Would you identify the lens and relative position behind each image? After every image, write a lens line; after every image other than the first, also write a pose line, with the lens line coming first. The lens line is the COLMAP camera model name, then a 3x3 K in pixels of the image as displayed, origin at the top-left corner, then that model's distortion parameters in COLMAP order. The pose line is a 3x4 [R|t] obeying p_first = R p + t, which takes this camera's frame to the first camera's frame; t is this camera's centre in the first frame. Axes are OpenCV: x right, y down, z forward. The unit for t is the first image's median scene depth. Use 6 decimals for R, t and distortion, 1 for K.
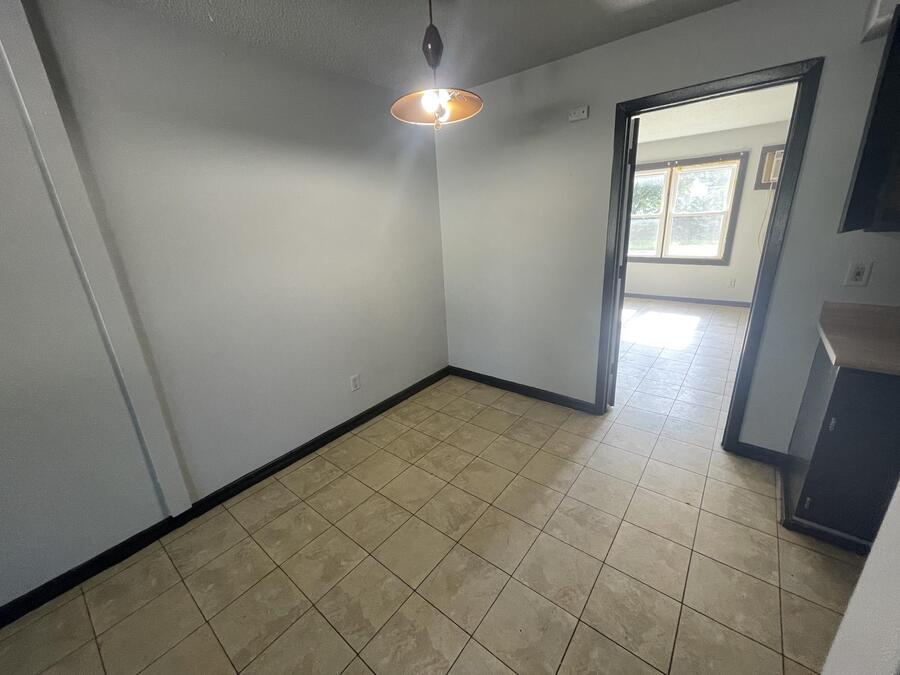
lens RADIAL K [[363.2, 0, 448.4], [0, 363.2, 336.3], [0, 0, 1]] dist [-0.000220, 0.000146]
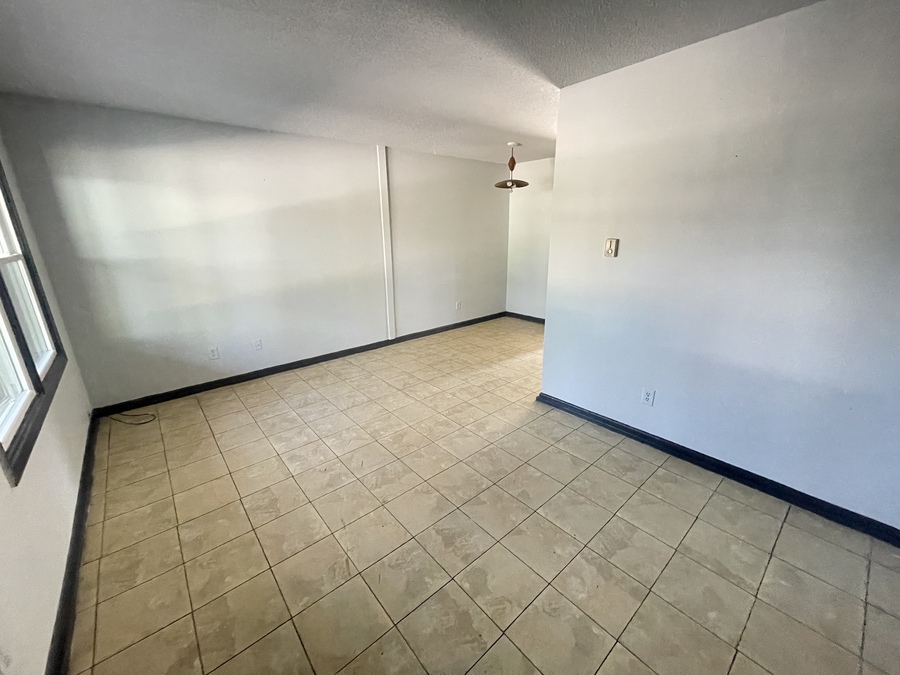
lens RADIAL K [[363.2, 0, 448.4], [0, 363.2, 336.3], [0, 0, 1]] dist [-0.000220, 0.000146]
pose [[0.982611, 0.091092, -0.161795, 0.032944], [-0.093086, 0.995647, -0.004772, 0.372630], [0.160656, 0.019750, 0.986813, -1.151188]]
